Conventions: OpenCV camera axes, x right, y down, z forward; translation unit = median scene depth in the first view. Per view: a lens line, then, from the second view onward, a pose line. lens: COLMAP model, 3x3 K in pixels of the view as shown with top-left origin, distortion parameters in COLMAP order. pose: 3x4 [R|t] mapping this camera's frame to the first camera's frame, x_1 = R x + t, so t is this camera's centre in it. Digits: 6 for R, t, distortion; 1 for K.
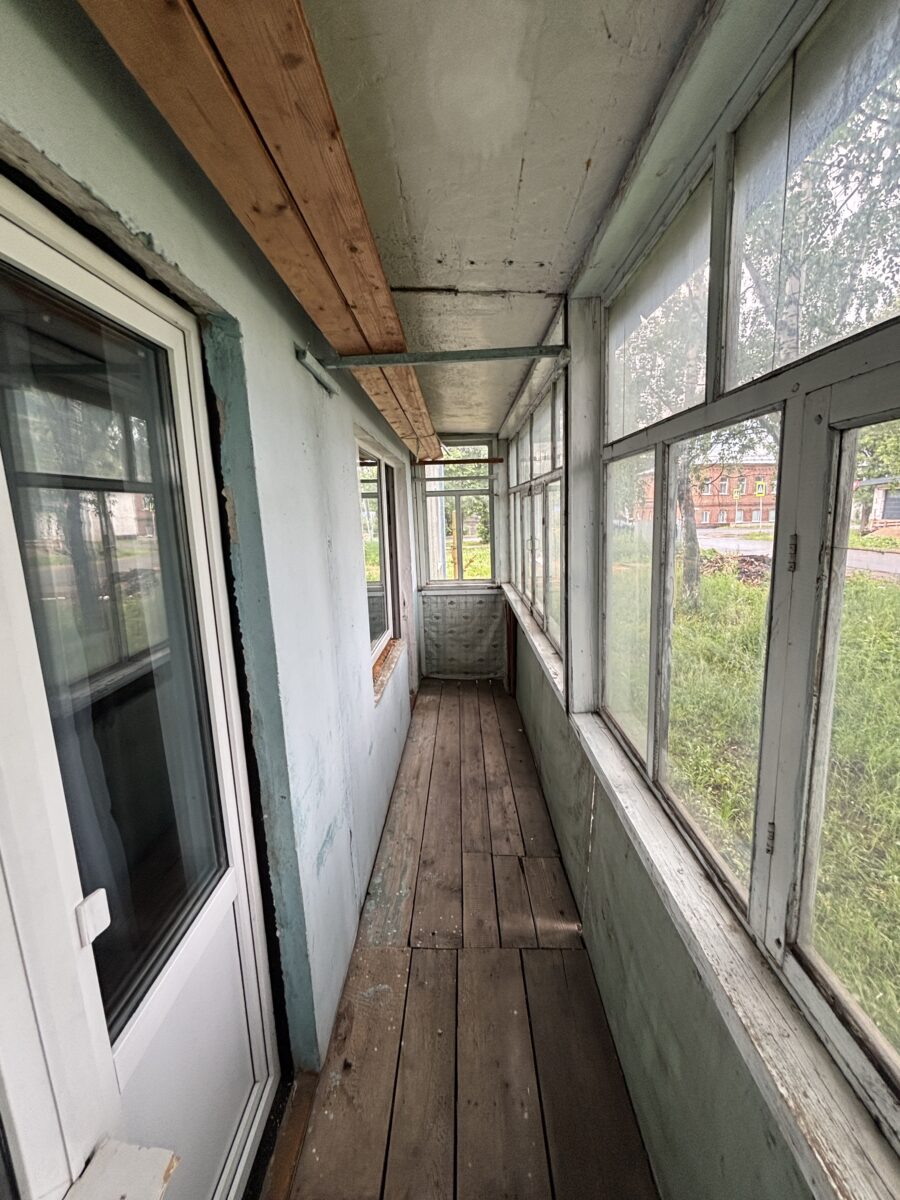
lens RADIAL K [[472.3, 0, 446.0], [0, 472.3, 587.5], [0, 0, 1]] dist [0.000495, 0.000050]
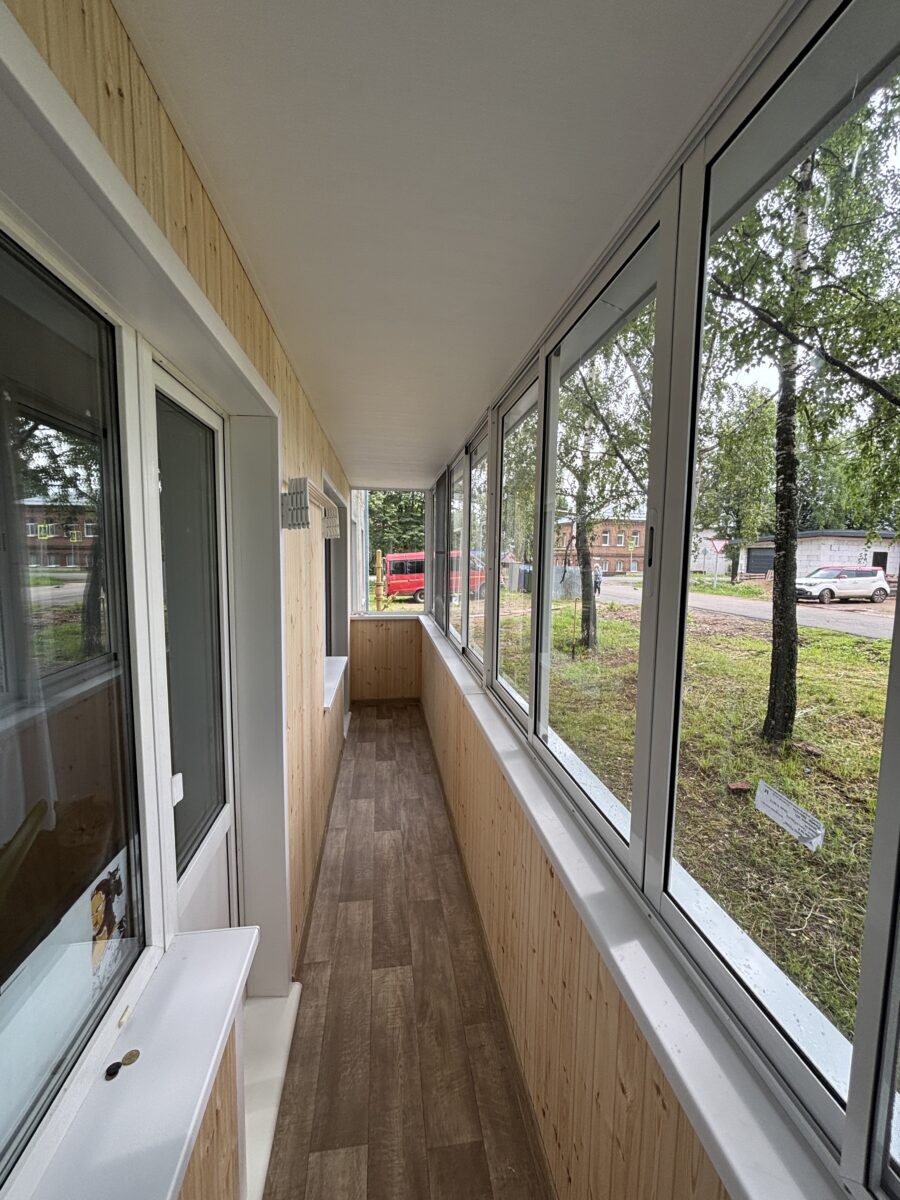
lens RADIAL K [[480.5, 0, 452.0], [0, 480.5, 597.6], [0, 0, 1]] dist [0.000041, 0.000282]
pose [[0.982808, 0.023303, 0.183154, -0.014187], [-0.010790, 0.997557, -0.069025, 0.015255], [-0.184315, 0.065862, 0.980658, -0.074555]]
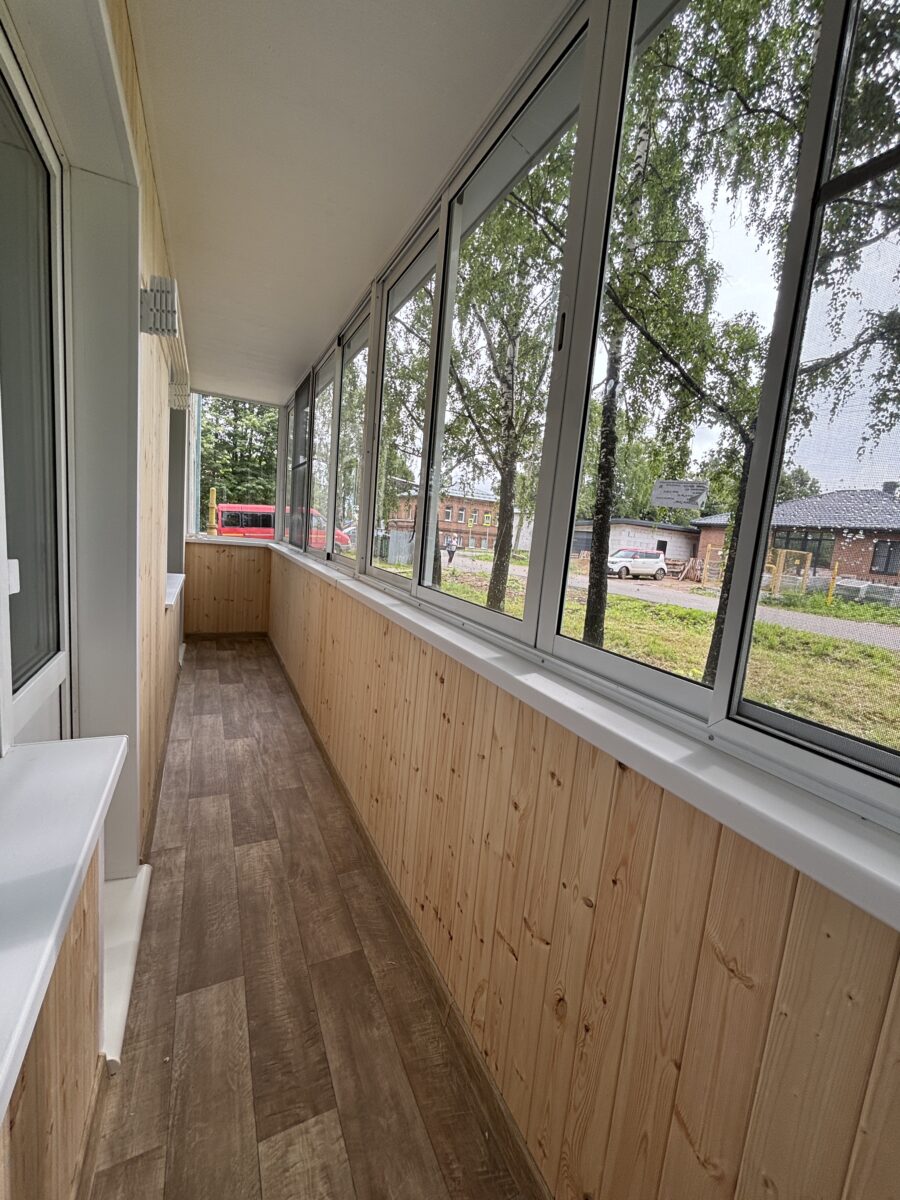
lens RADIAL K [[483.1, 0, 448.2], [0, 483.1, 601.1], [0, 0, 1]] dist [-0.000617, 0.000127]
pose [[0.872969, 0.040197, 0.486116, -0.032404], [-0.034437, 0.999191, -0.020781, 0.069917], [-0.486558, 0.001401, 0.873647, -0.068406]]
